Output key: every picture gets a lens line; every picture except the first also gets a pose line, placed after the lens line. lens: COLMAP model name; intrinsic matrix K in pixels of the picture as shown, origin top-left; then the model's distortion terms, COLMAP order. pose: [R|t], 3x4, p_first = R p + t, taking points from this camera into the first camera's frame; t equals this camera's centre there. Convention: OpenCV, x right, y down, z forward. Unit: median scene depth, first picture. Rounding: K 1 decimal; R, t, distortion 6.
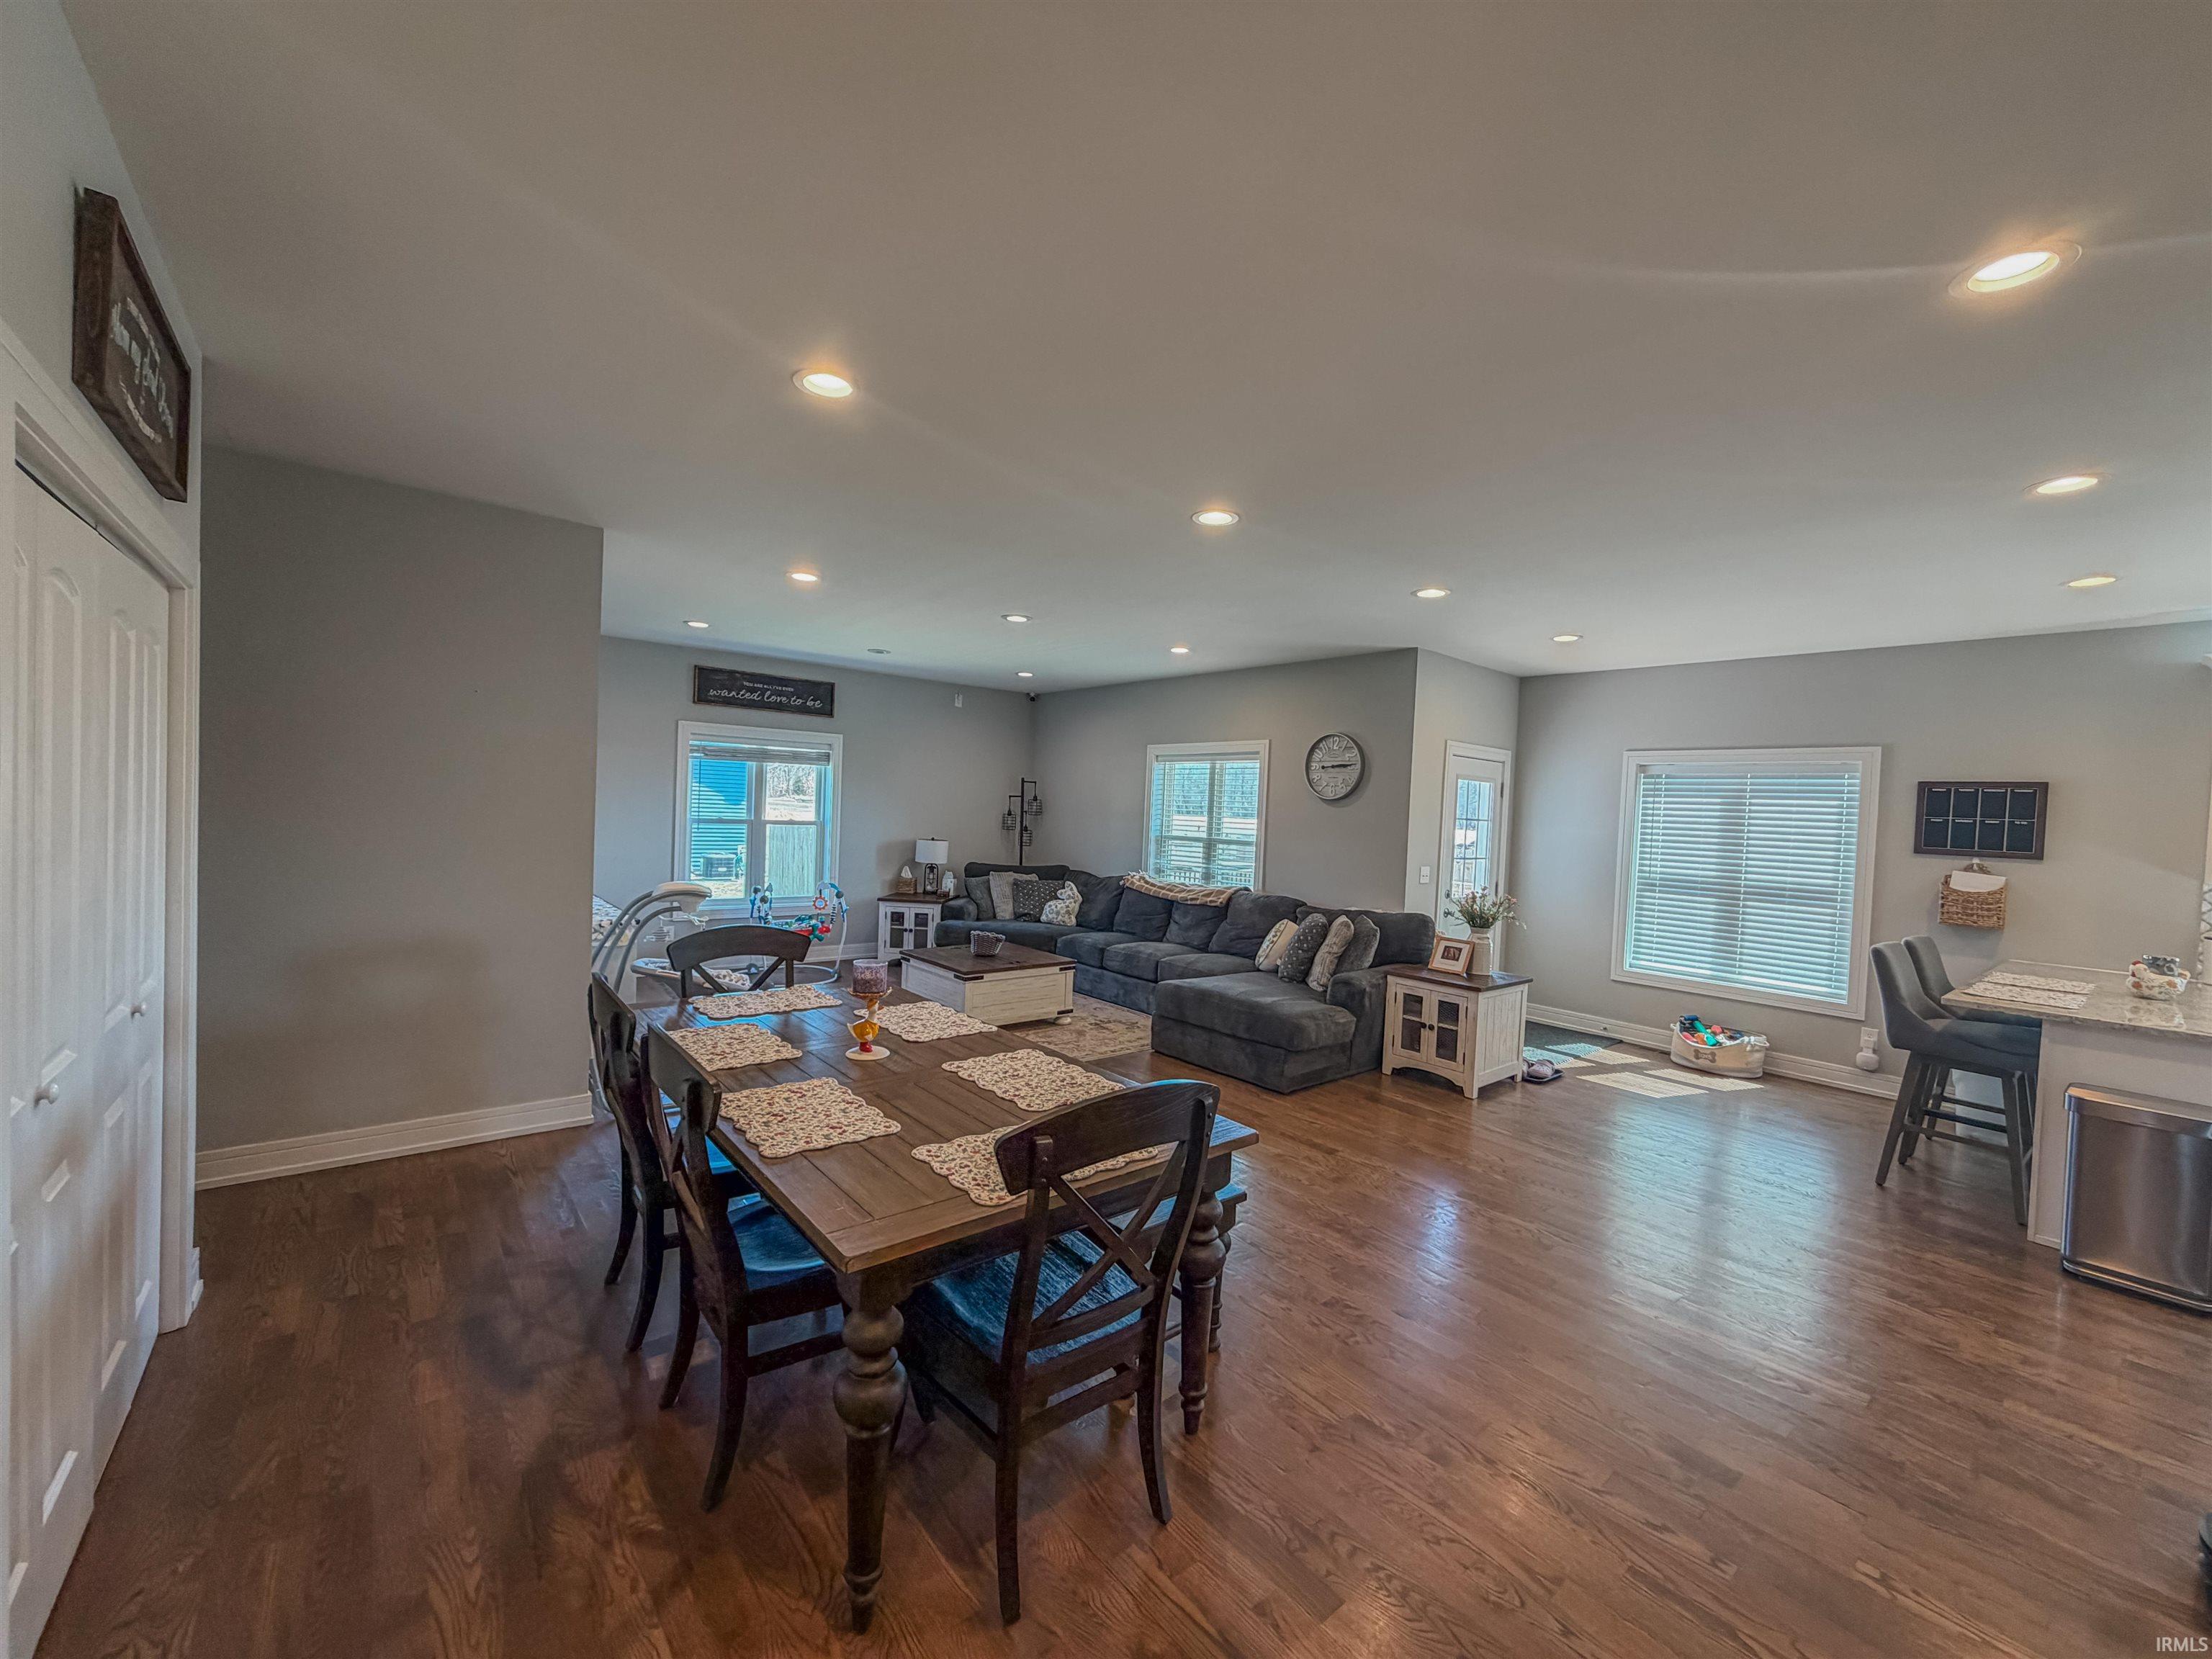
lens RADIAL K [[875.2, 0, 1111.4], [0, 875.2, 827.3], [0, 0, 1]] dist [-0.000009, -0.000518]
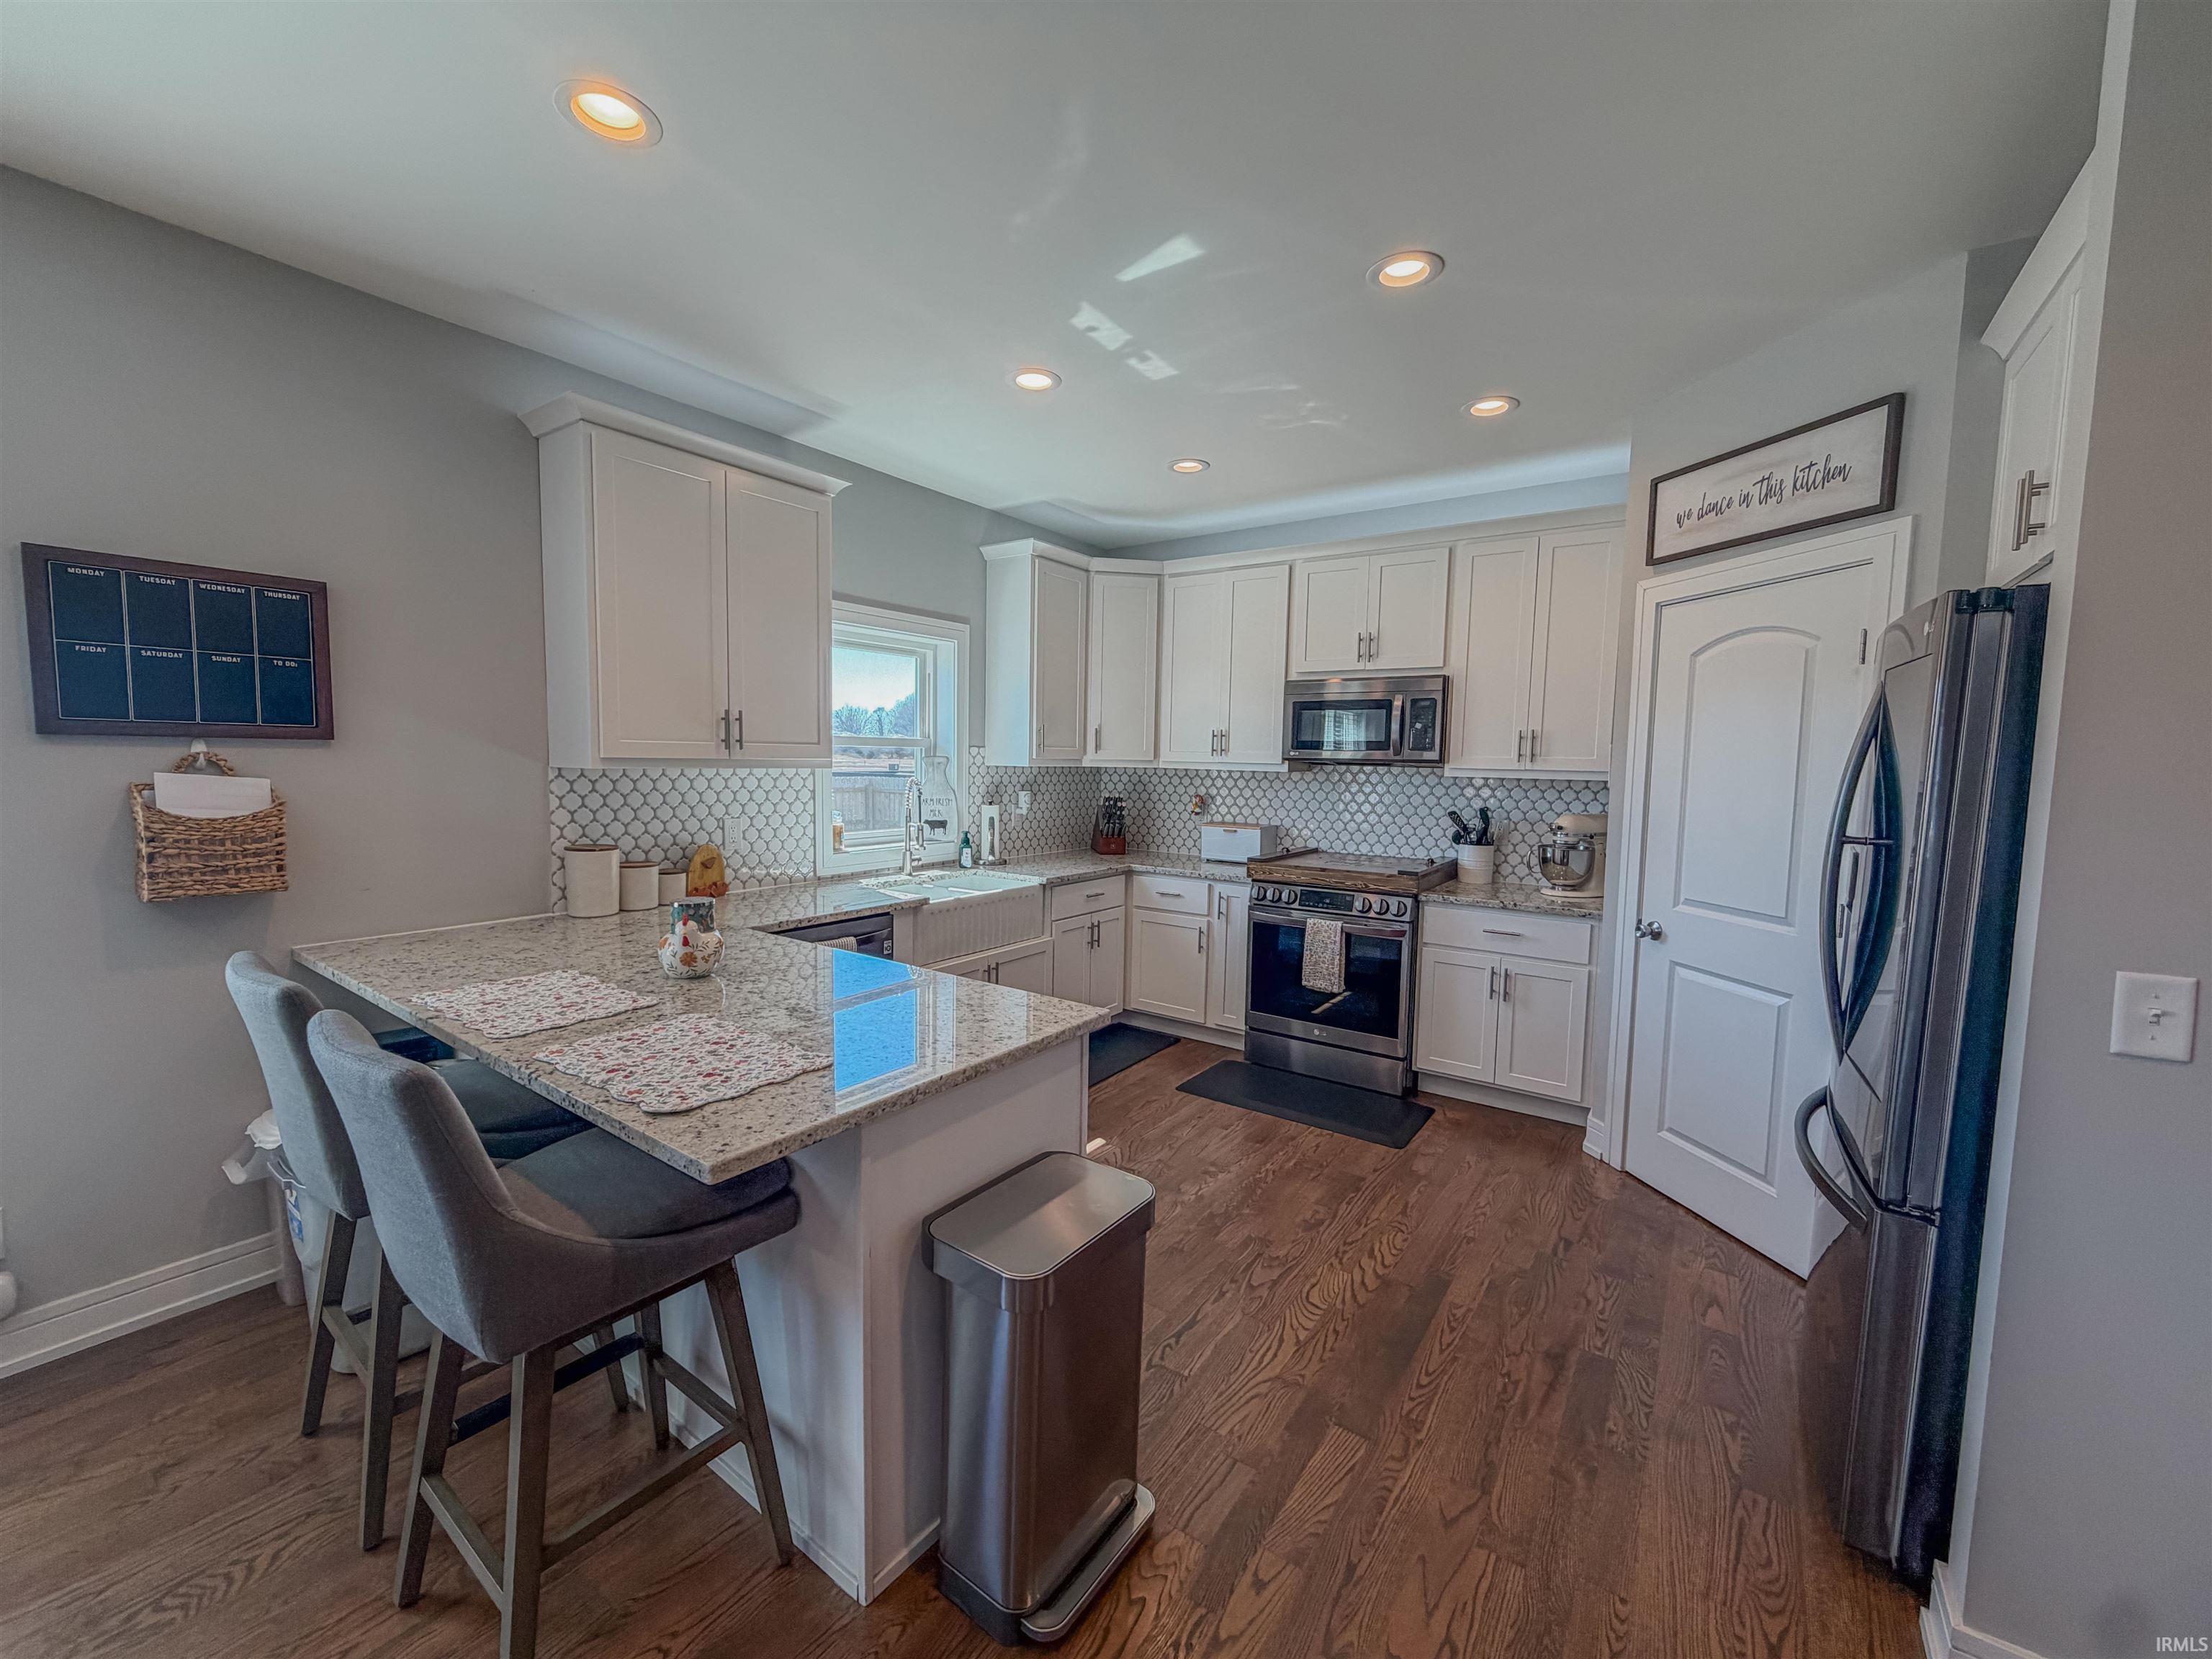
lens RADIAL K [[875.2, 0, 1096.9], [0, 875.2, 826.1], [0, 0, 1]] dist [-0.000009, -0.000518]
pose [[-0.253963, -0.123562, 0.959289, 0.442844], [-0.006214, 0.991994, 0.126129, 0.019175], [-0.967194, 0.026071, -0.252698, 0.672040]]
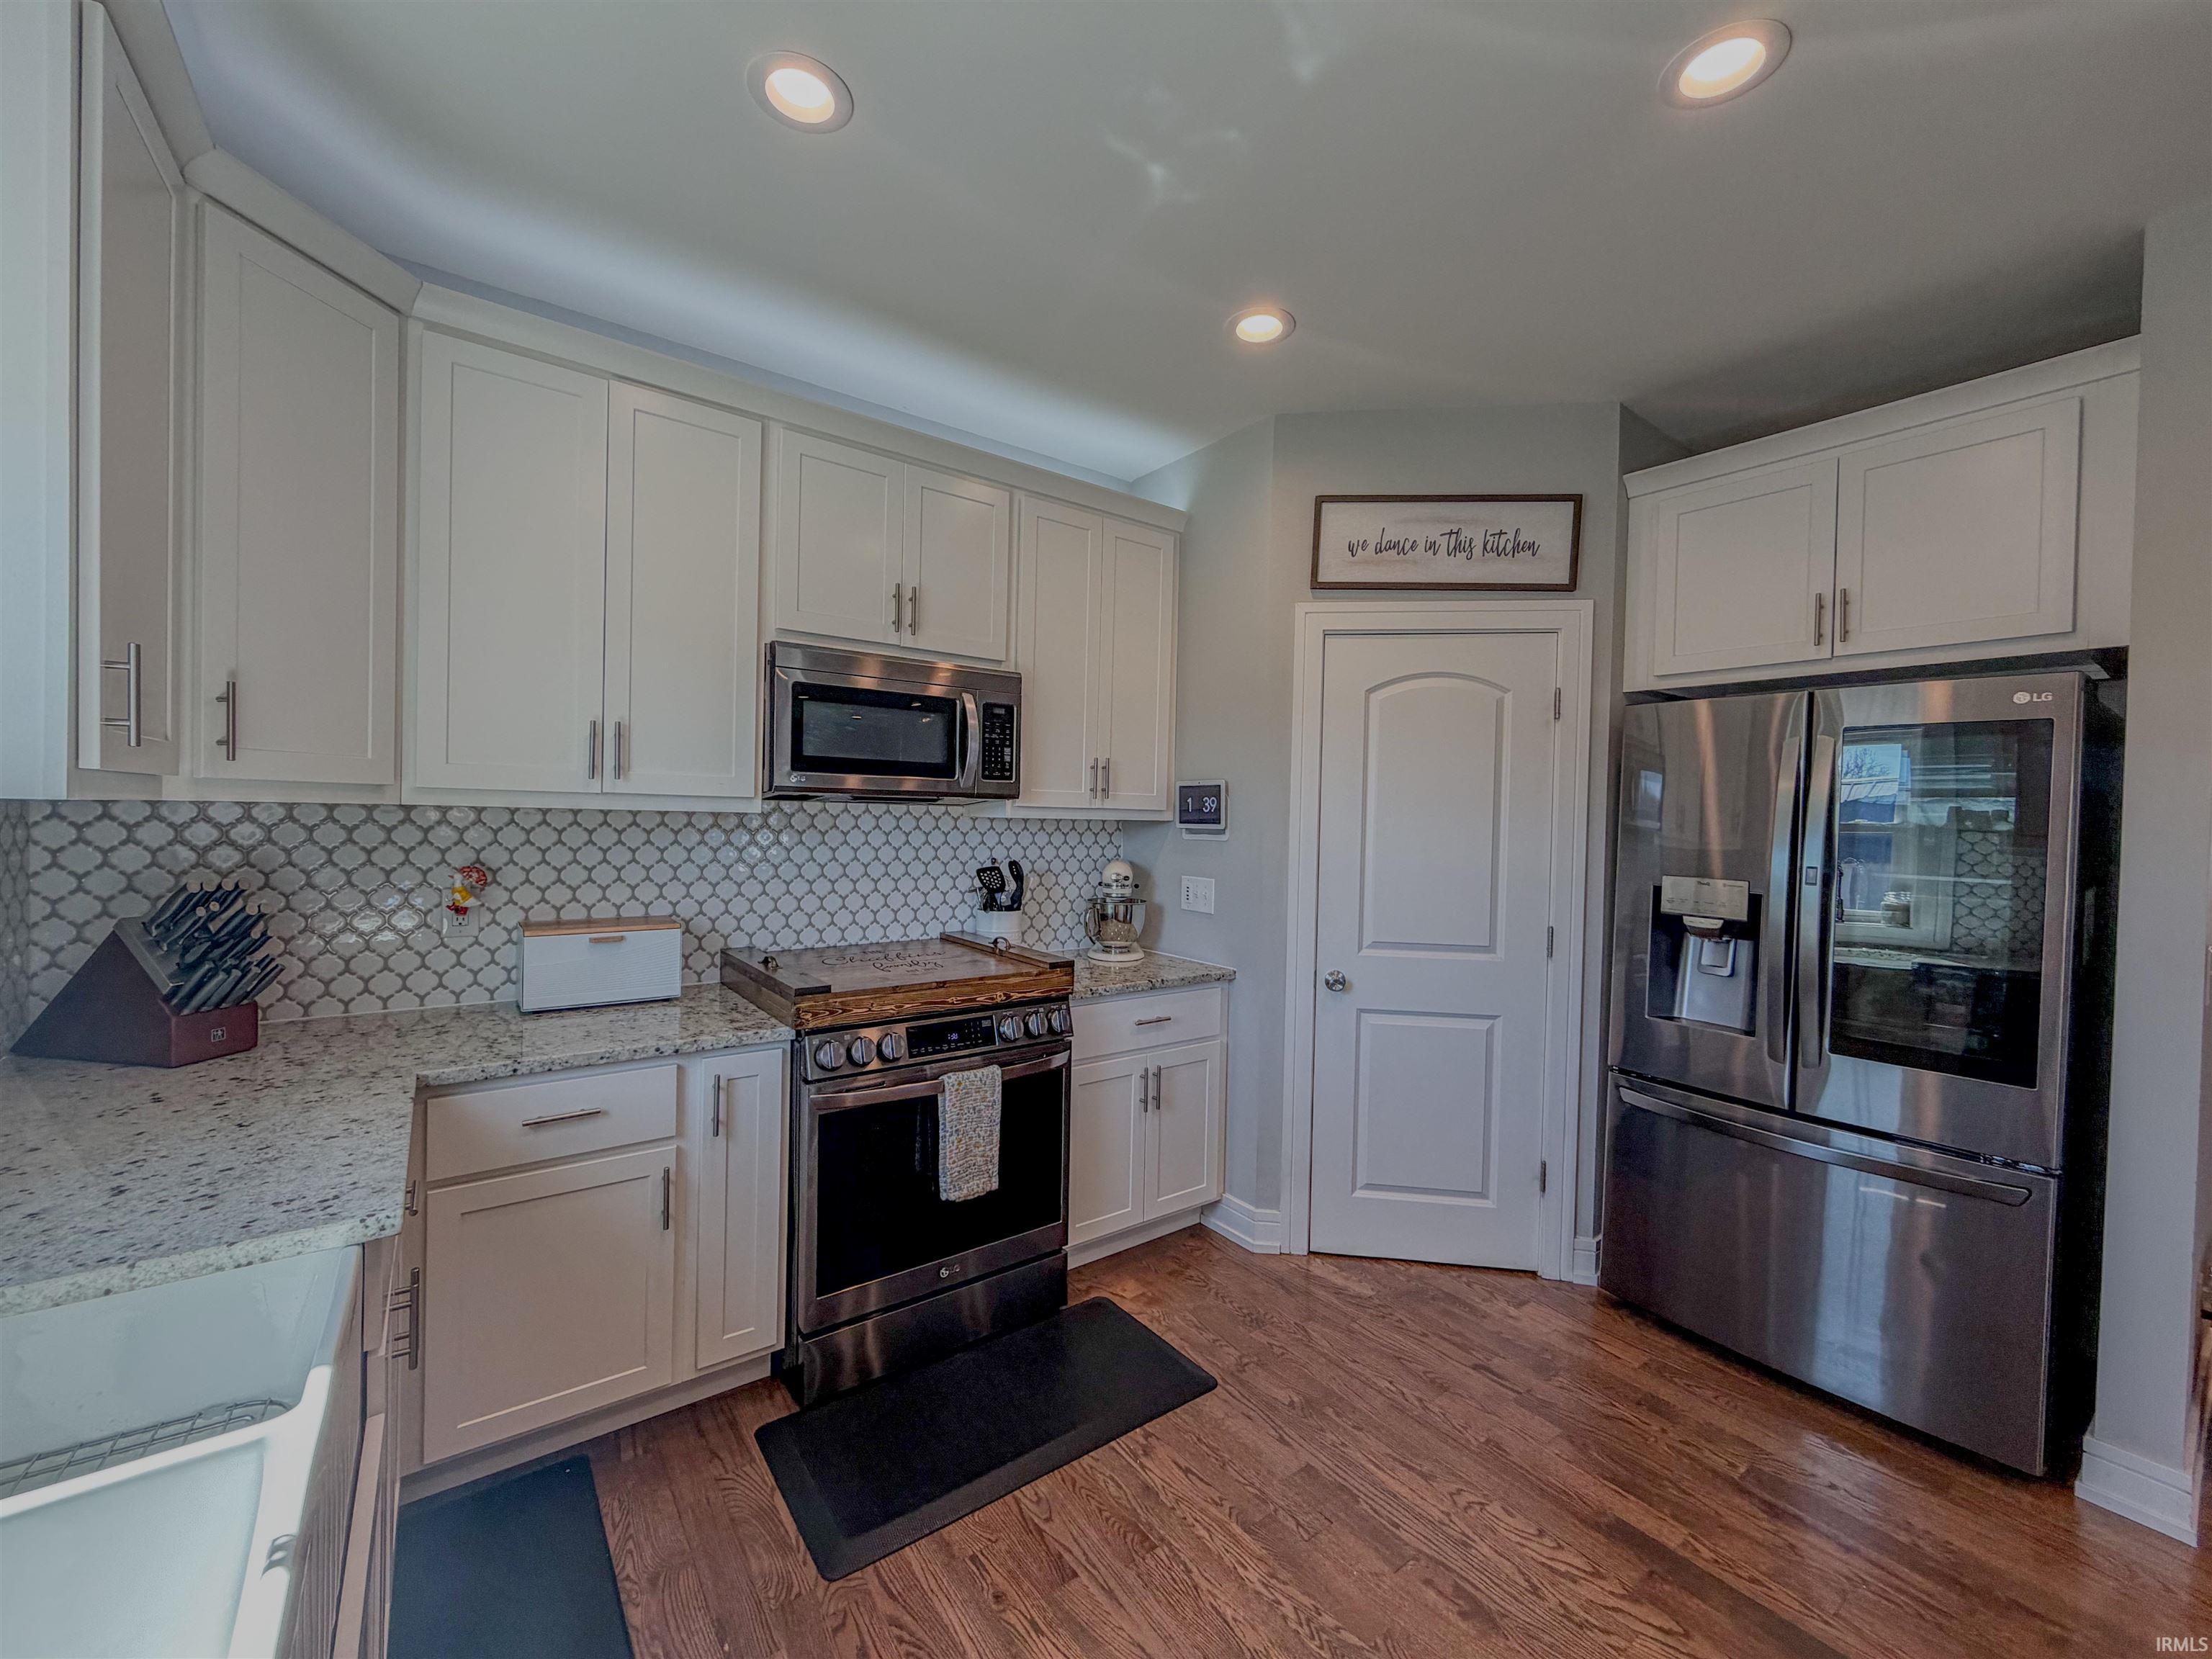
lens RADIAL K [[875.2, 0, 1098.4], [0, 875.2, 830.2], [0, 0, 1]] dist [-0.000009, -0.000518]
pose [[-0.996233, -0.064402, 0.058077, 1.061655], [-0.062063, 0.997221, 0.041215, 0.055331], [-0.060569, 0.037455, -0.997461, 0.718411]]
